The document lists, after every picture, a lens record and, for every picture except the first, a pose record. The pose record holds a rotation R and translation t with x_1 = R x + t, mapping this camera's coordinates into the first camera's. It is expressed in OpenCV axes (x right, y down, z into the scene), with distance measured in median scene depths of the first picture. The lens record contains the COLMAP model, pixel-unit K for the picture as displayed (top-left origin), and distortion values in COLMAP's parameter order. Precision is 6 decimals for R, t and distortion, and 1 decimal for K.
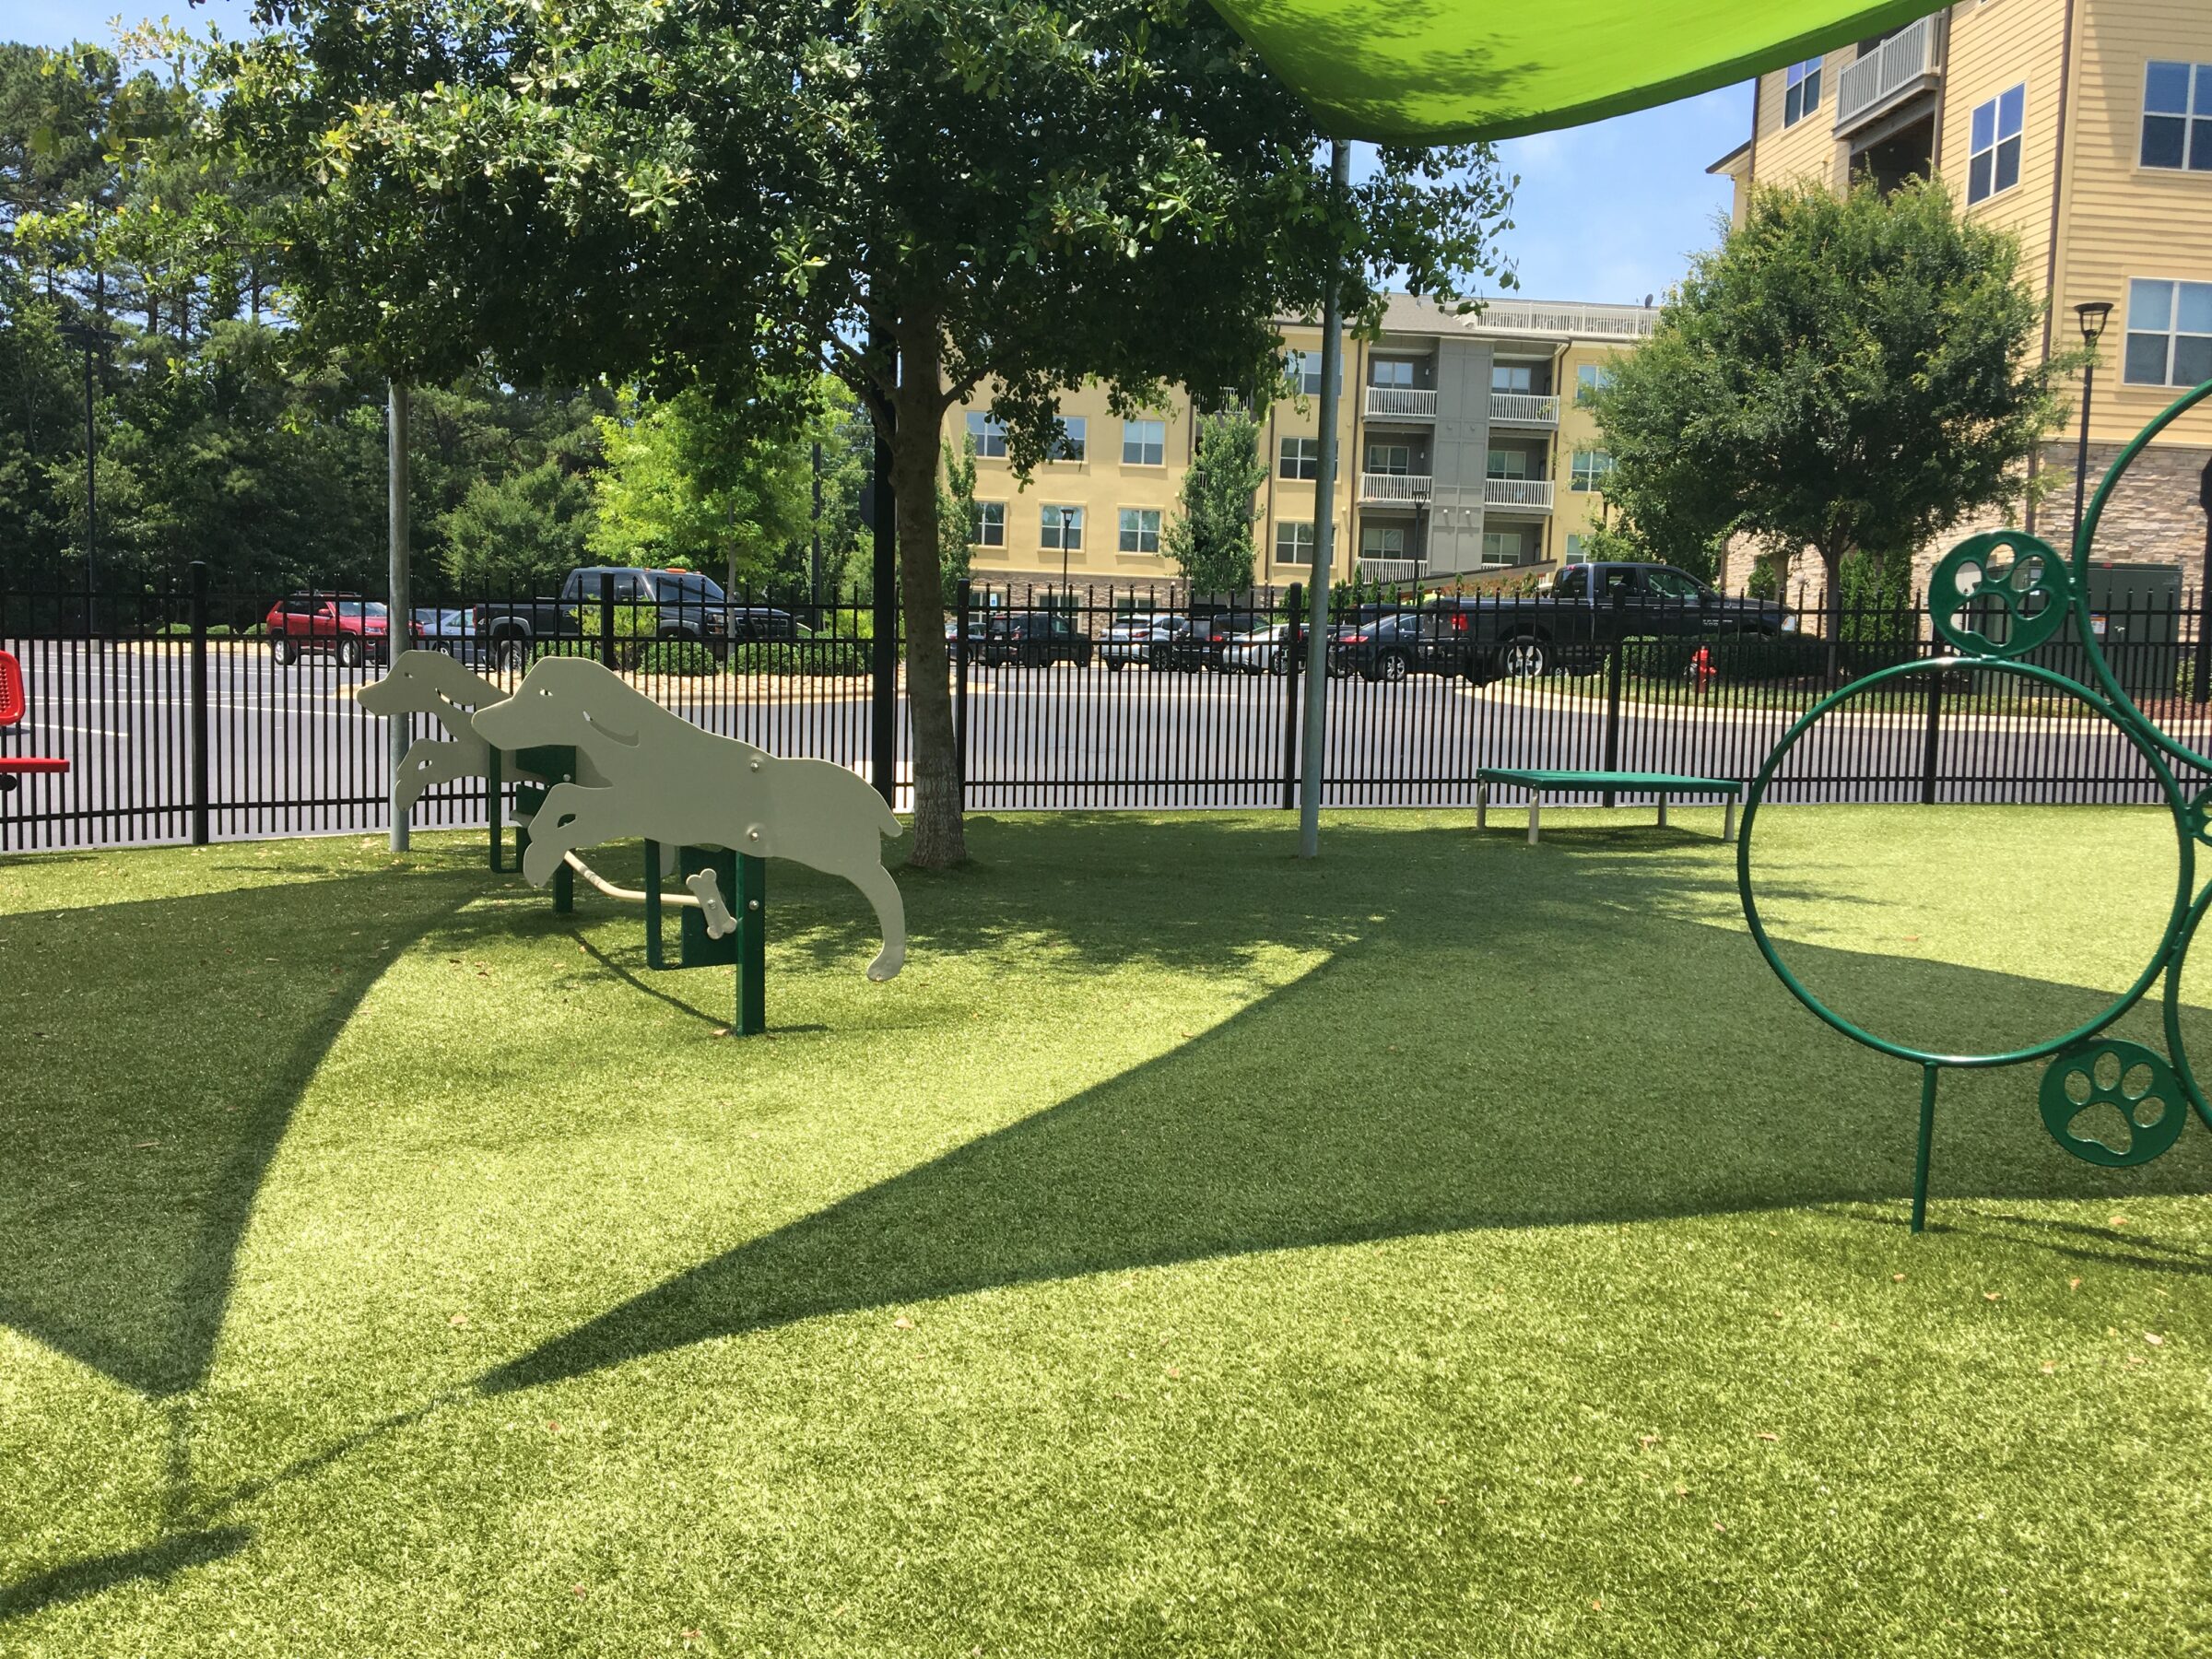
lens RADIAL K [[1873.1, 0, 1091.1], [0, 1873.1, 819.6], [0, 0, 1]] dist [0.108314, -0.163156]
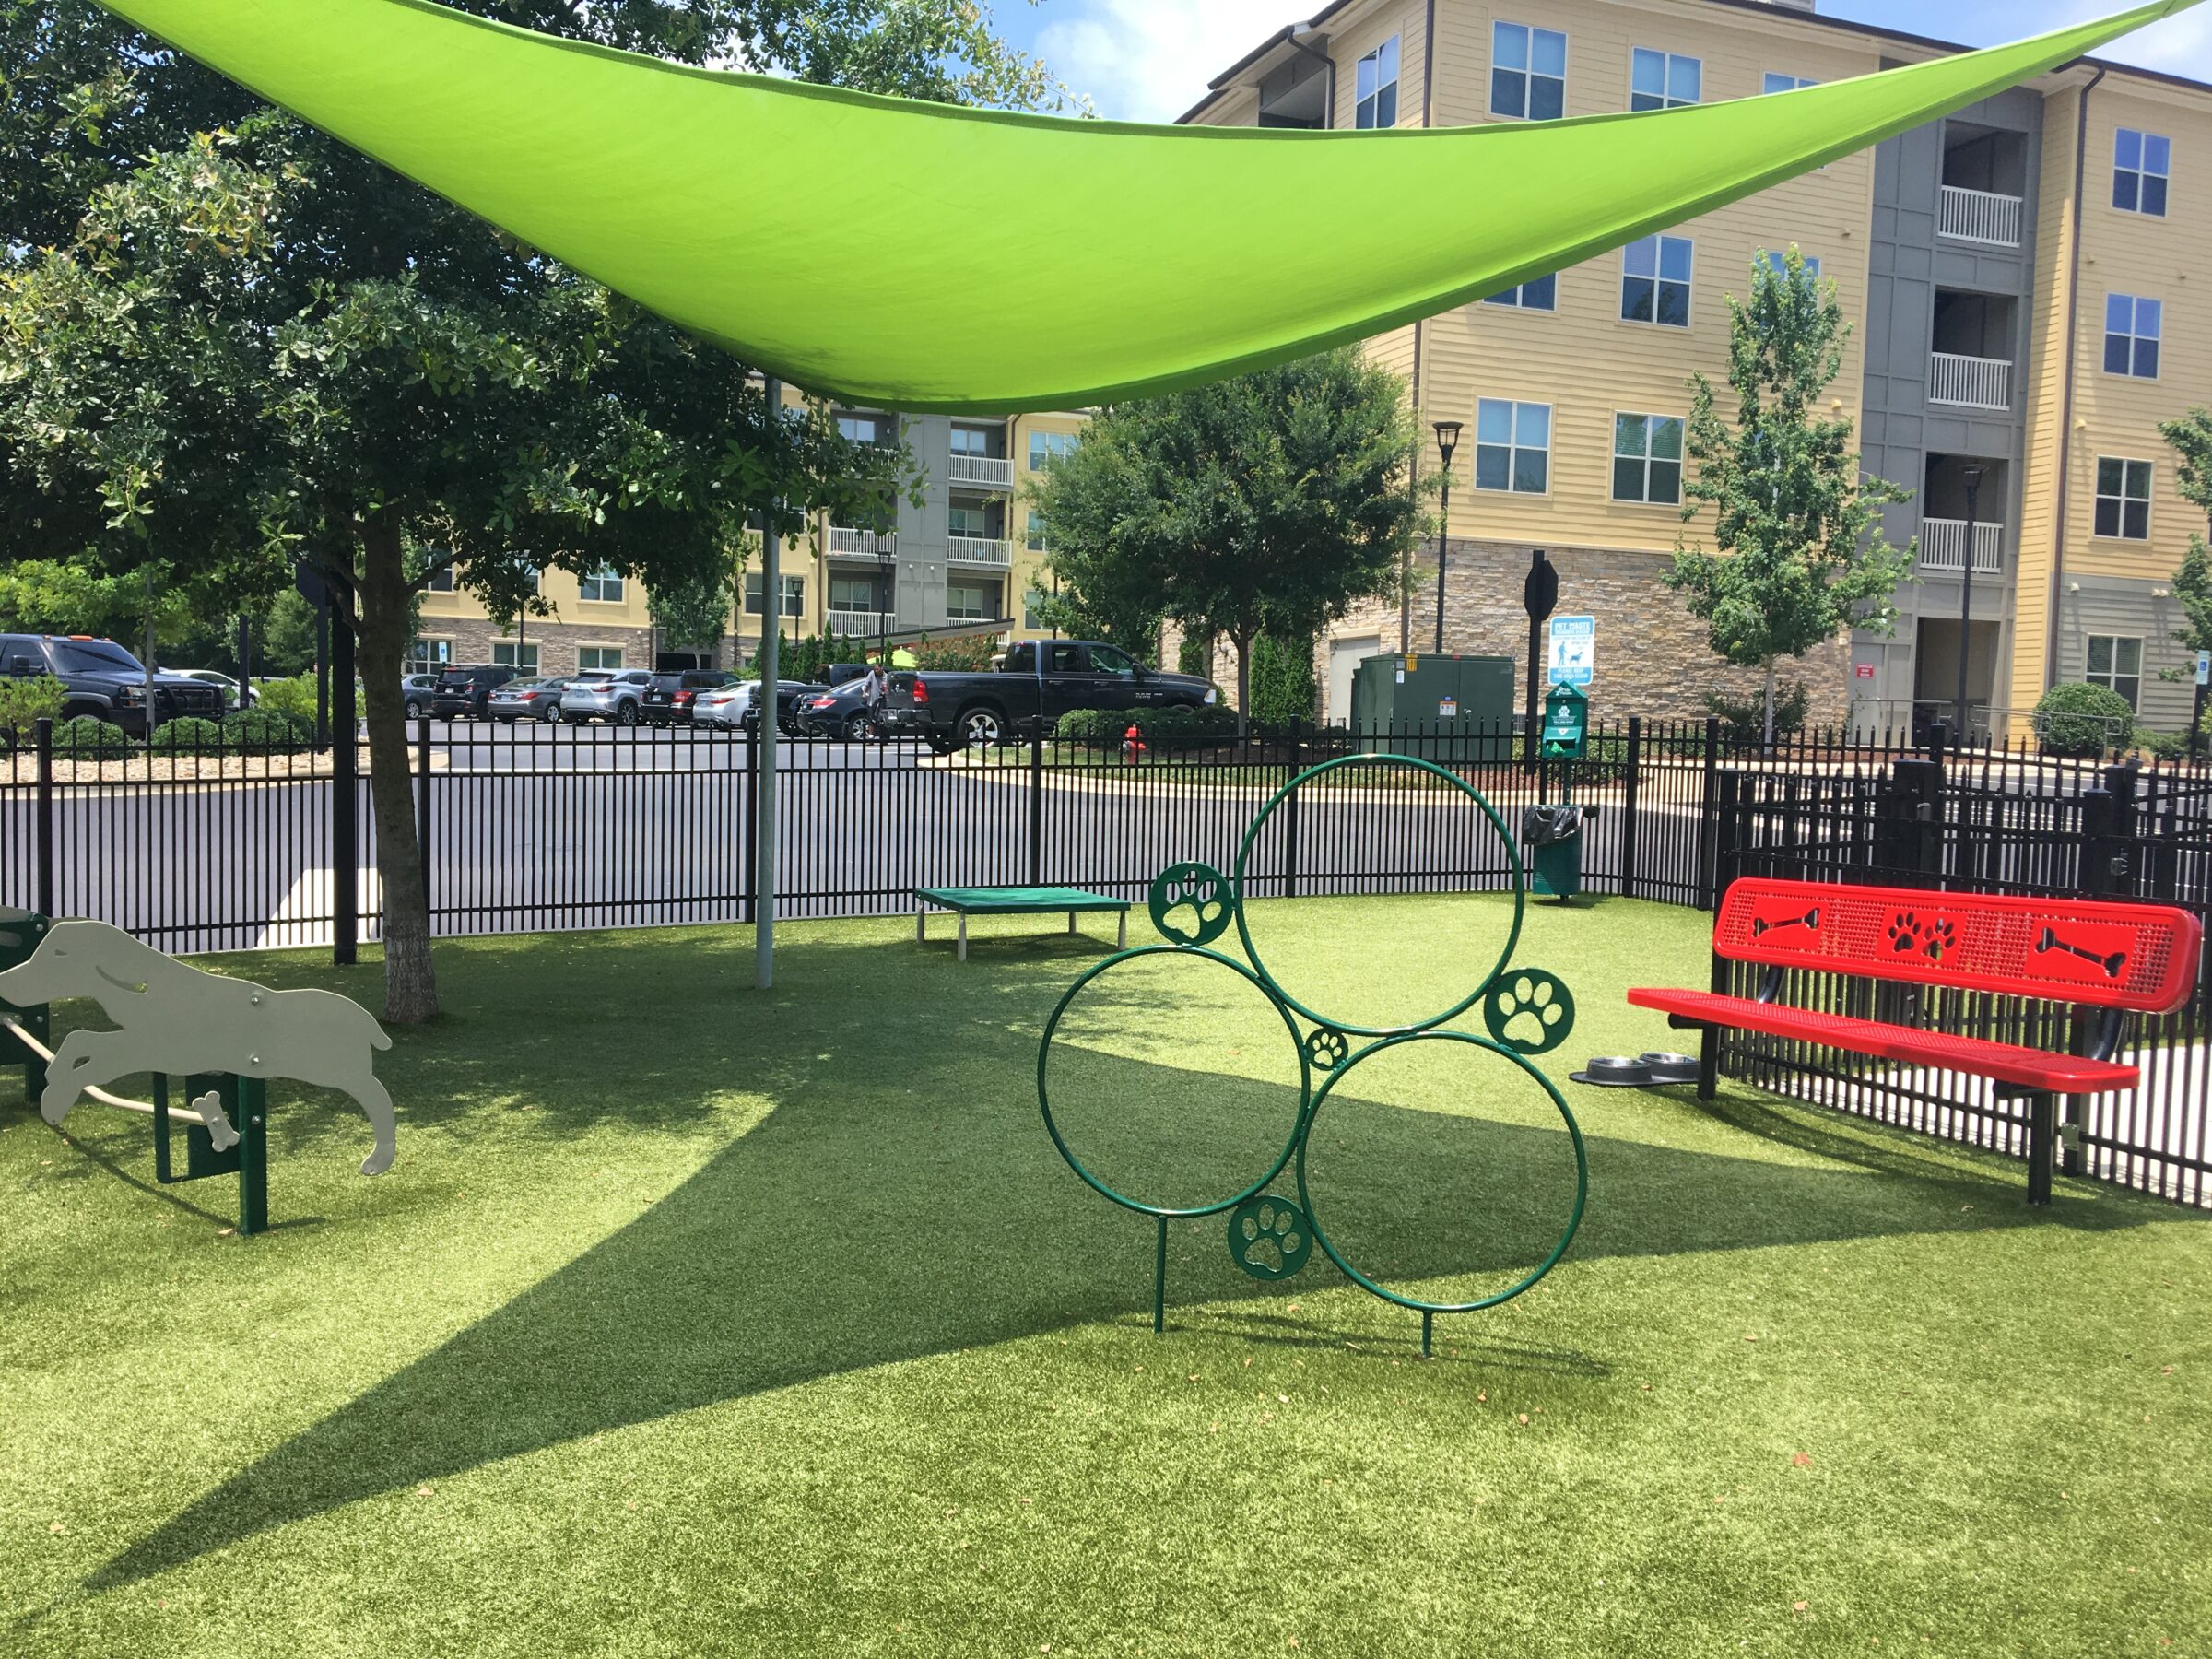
lens RADIAL K [[1873.1, 0, 1091.1], [0, 1873.1, 819.6], [0, 0, 1]] dist [0.108314, -0.163156]
pose [[0.961858, -0.020950, 0.272745, -0.002628], [0.026832, 0.999481, -0.017853, -0.157046], [-0.272230, 0.024490, 0.961921, -0.400928]]
